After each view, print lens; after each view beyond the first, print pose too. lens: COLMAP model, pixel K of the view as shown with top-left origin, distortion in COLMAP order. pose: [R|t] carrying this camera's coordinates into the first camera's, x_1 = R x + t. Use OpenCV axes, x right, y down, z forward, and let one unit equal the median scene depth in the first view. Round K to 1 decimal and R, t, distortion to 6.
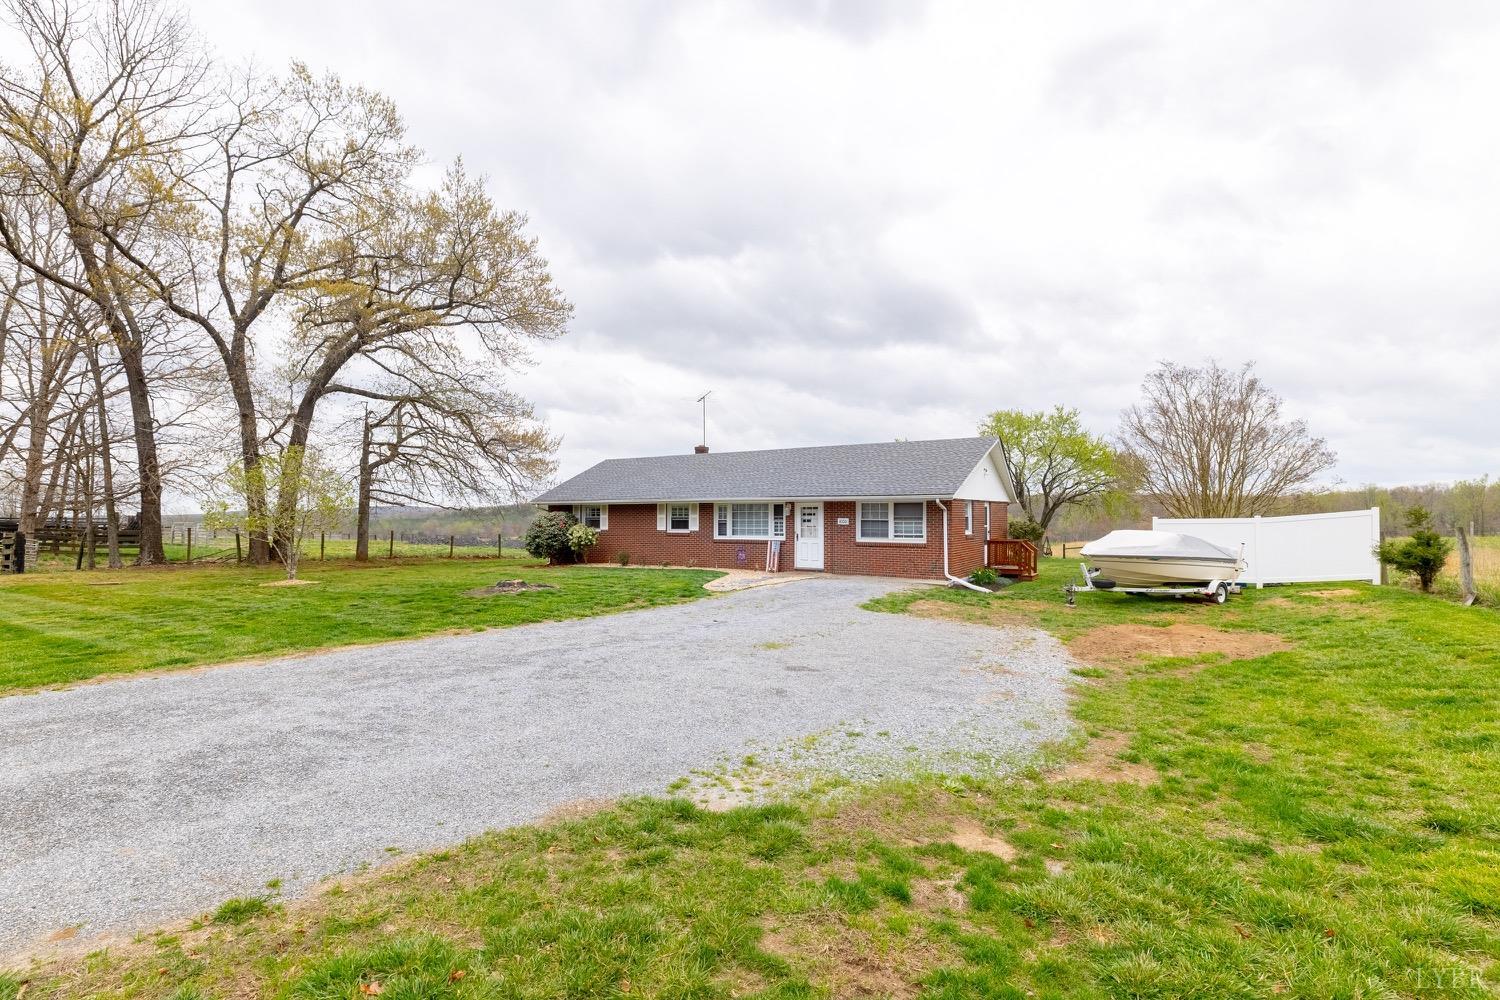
lens RADIAL K [[729.3, 0, 751.3], [0, 729.3, 501.8], [0, 0, 1]] dist [0.000644, -0.000062]
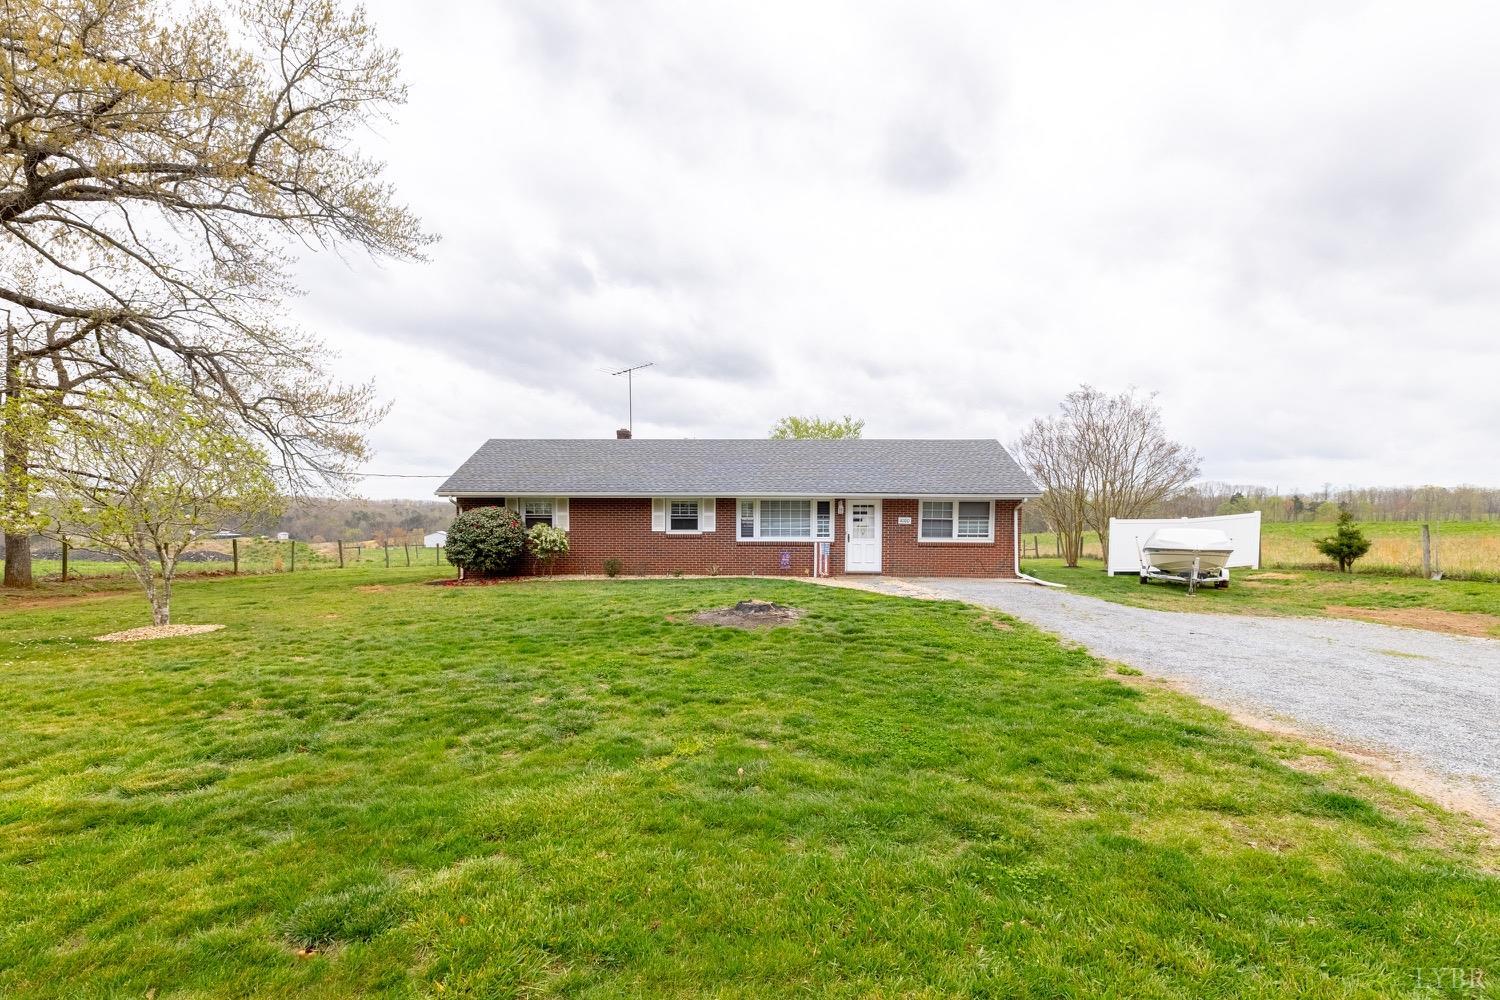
lens RADIAL K [[729.3, 0, 750.2], [0, 729.3, 505.2], [0, 0, 1]] dist [0.000644, -0.000062]
pose [[0.837287, 0.015585, 0.546542, -0.526341], [-0.016833, 0.999855, -0.002724, 0.012230], [-0.546505, -0.006919, 0.837427, 0.300955]]
